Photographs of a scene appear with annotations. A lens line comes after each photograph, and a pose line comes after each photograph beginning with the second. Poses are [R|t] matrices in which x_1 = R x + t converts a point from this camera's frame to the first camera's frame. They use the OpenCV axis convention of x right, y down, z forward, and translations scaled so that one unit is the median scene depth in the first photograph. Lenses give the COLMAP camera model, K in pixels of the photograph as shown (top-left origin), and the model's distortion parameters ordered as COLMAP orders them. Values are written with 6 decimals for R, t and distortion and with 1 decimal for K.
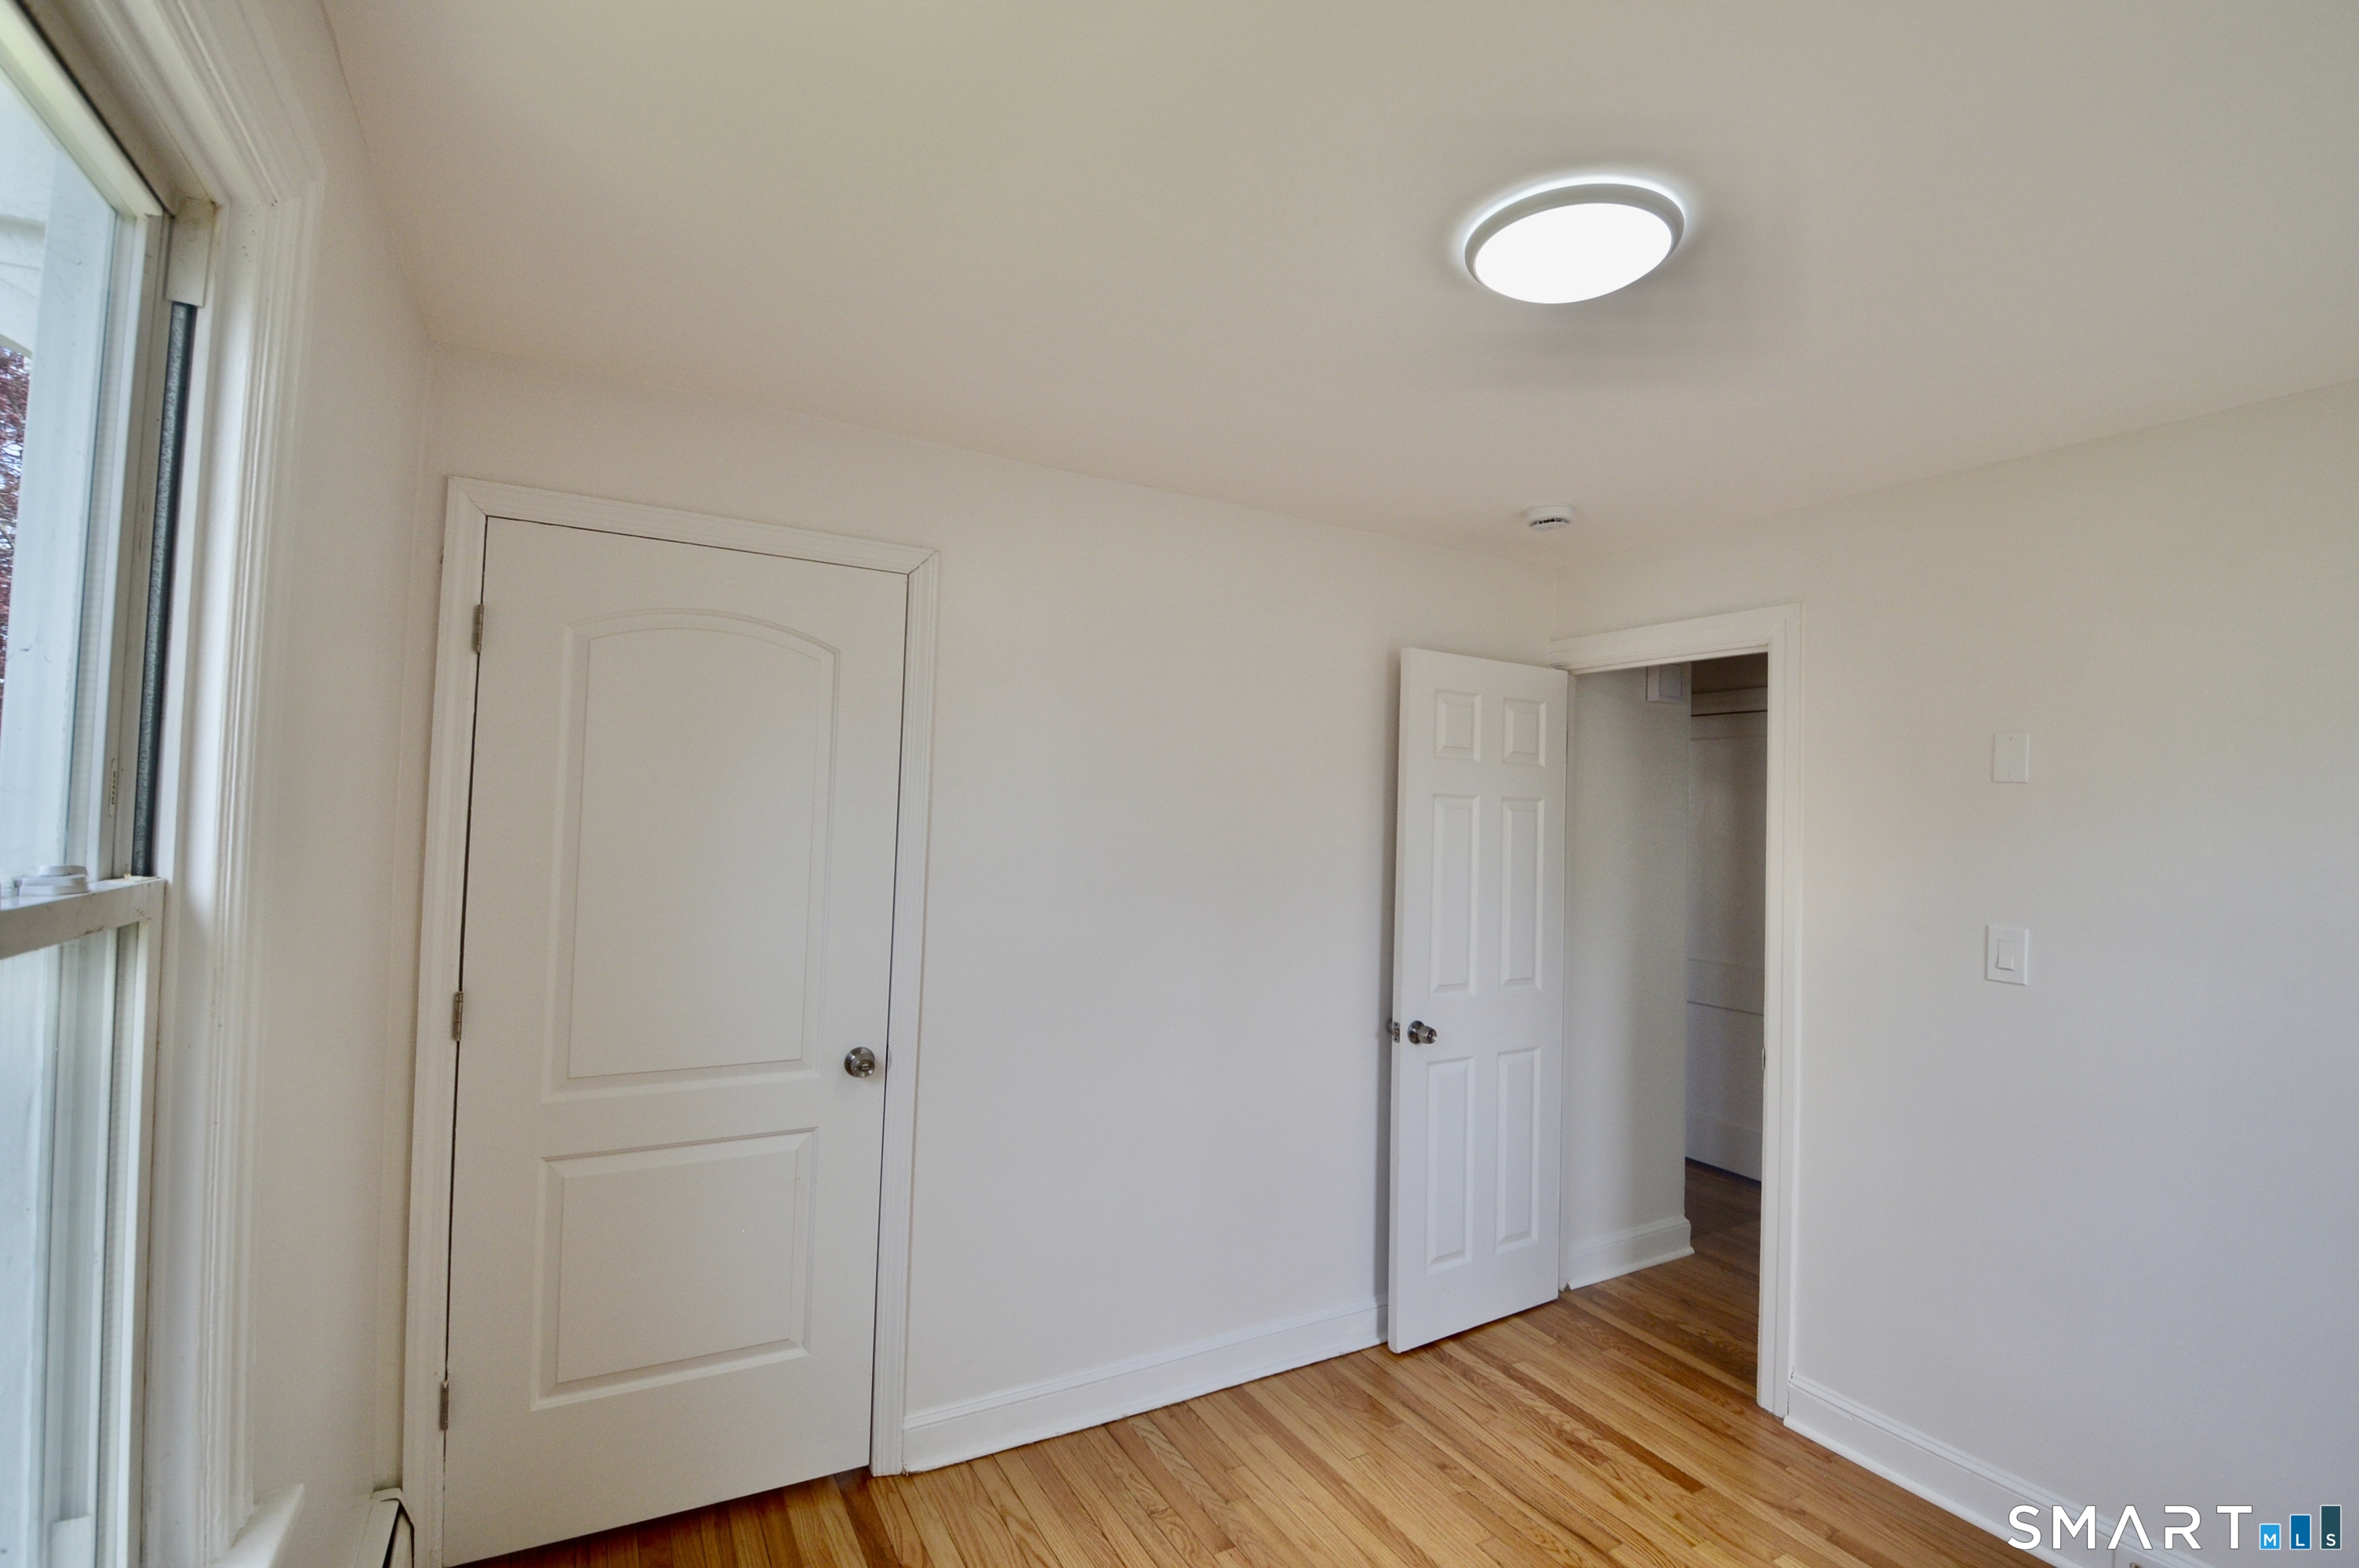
lens RADIAL K [[1052.9, 0, 1188.8], [0, 1052.9, 779.6], [0, 0, 1]] dist [0.012569, -0.023535]
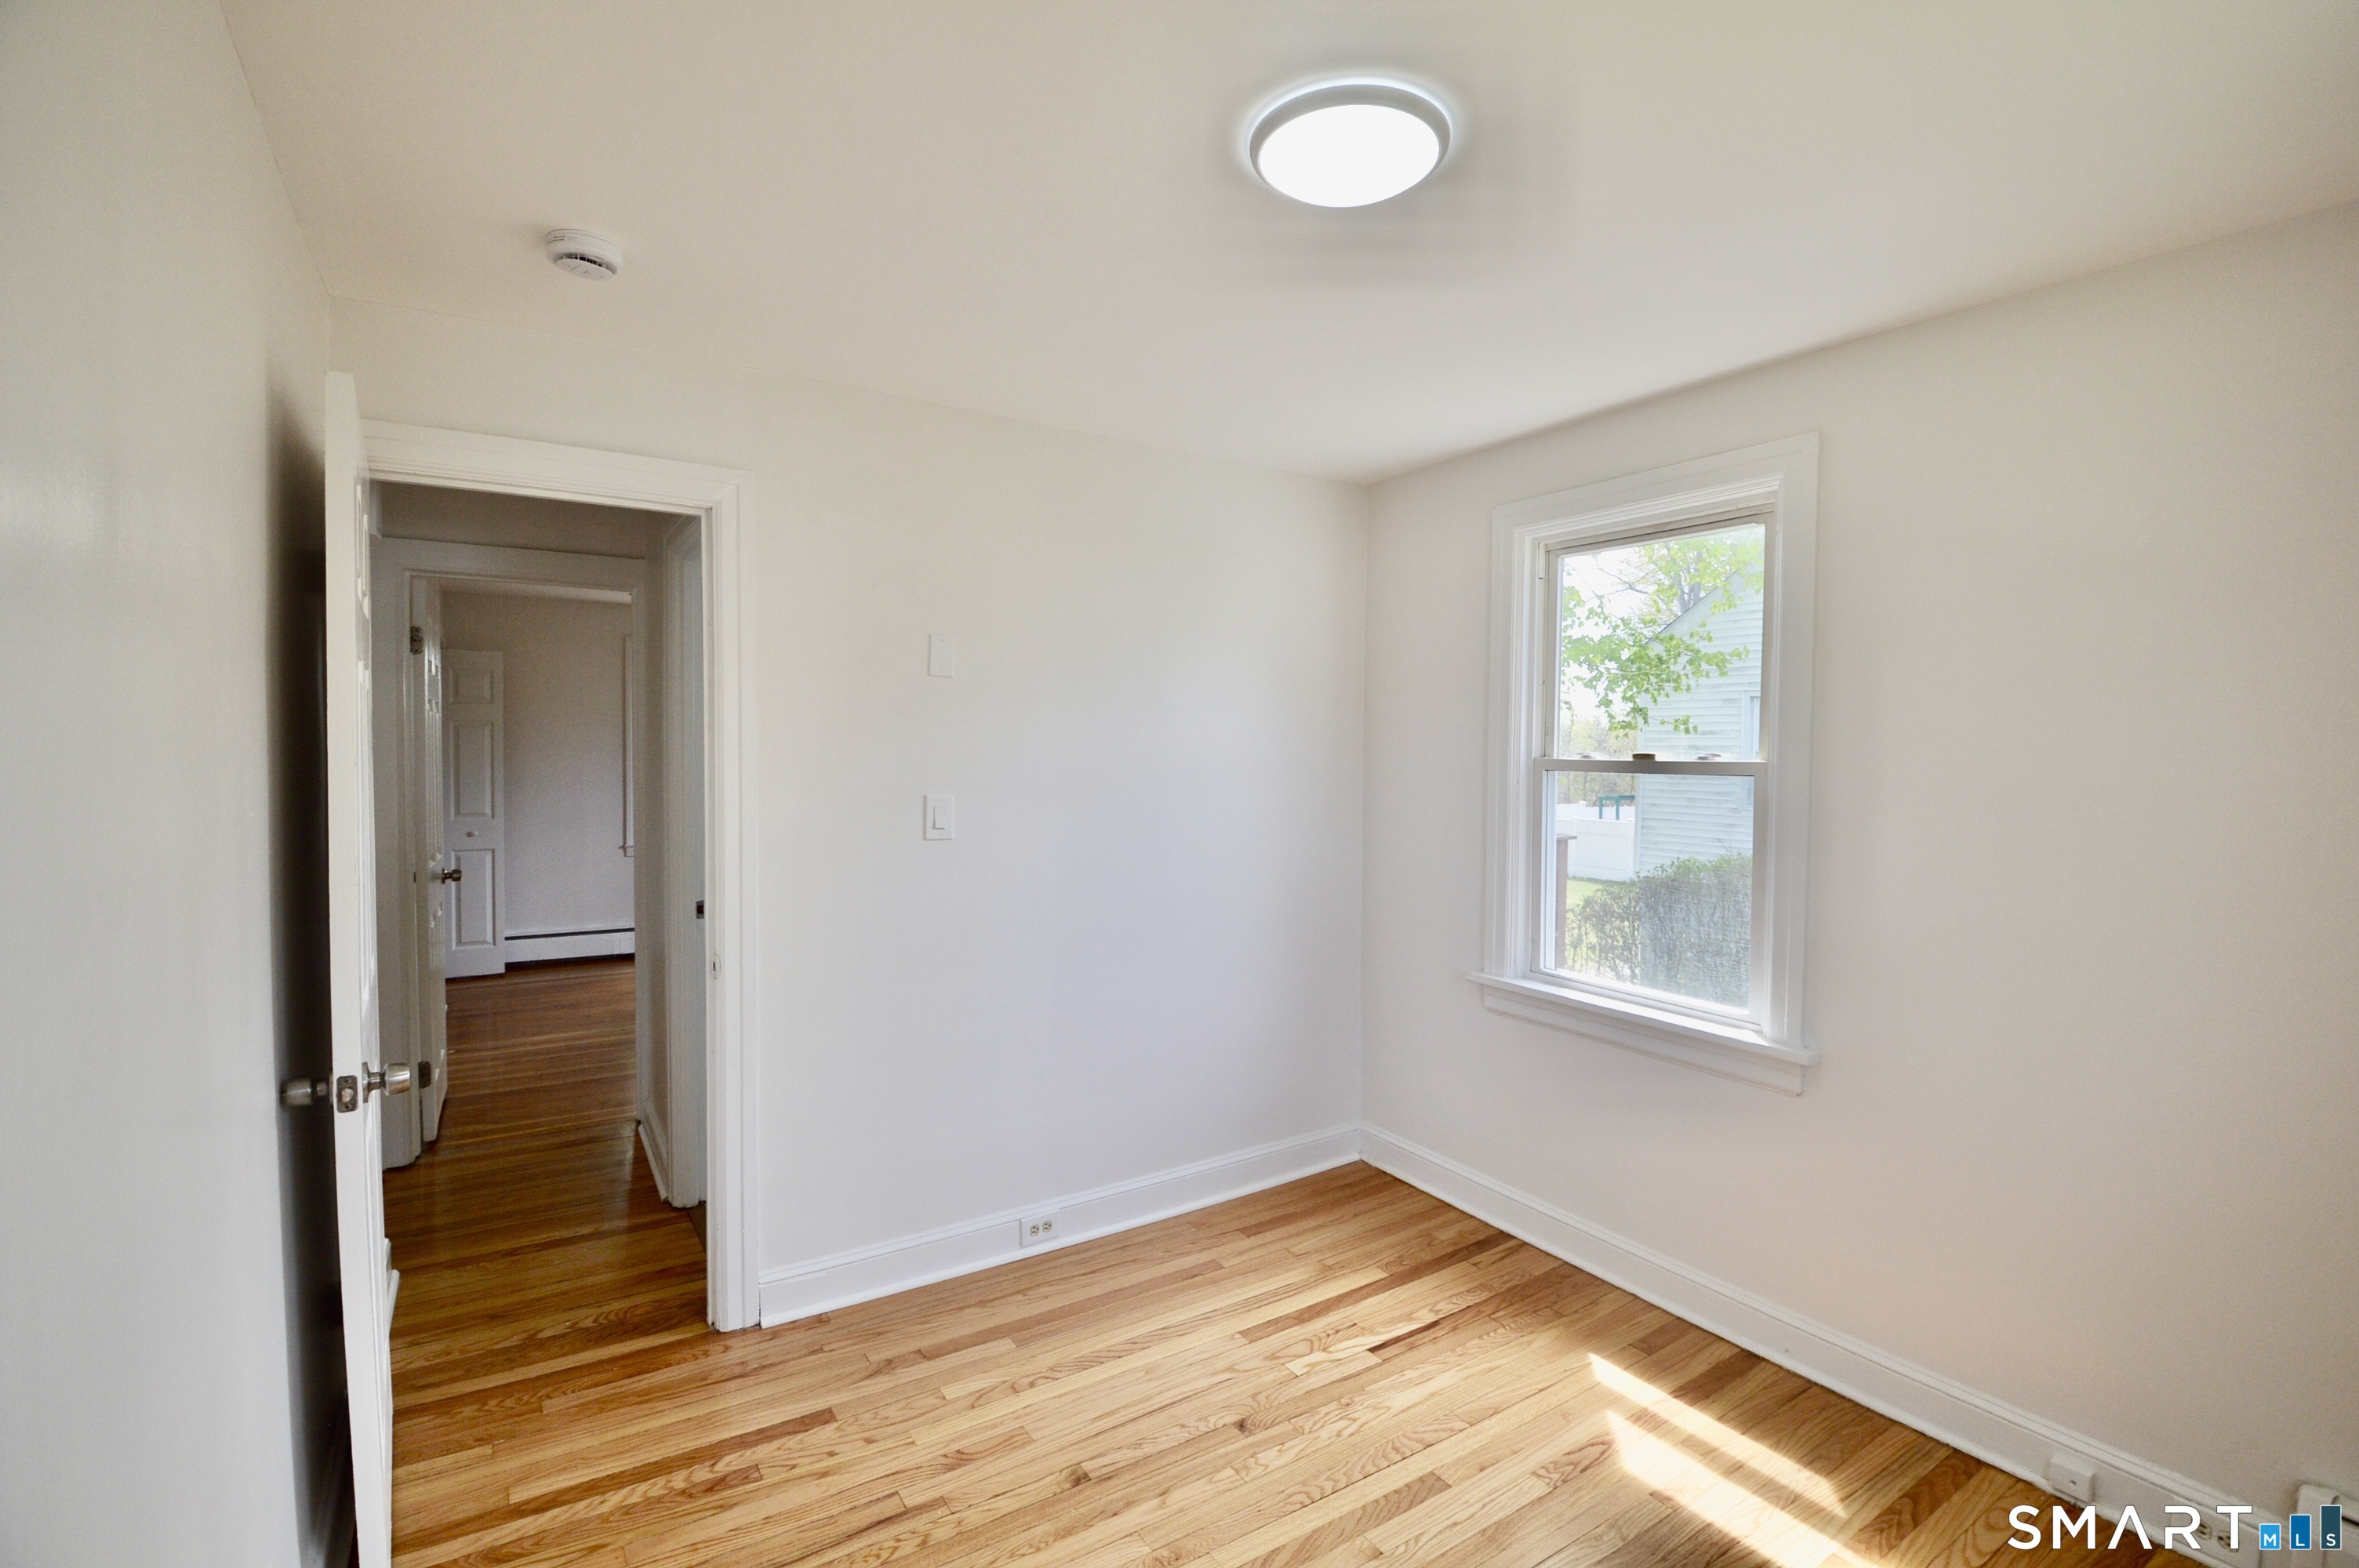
lens RADIAL K [[1053.3, 0, 1188.6], [0, 1053.3, 776.3], [0, 0, 1]] dist [0.010669, -0.021429]
pose [[-0.043568, -0.059914, 0.997252, -0.402397], [-0.036147, 0.997641, 0.058358, 0.033181], [-0.998396, -0.033505, -0.045631, 0.679698]]
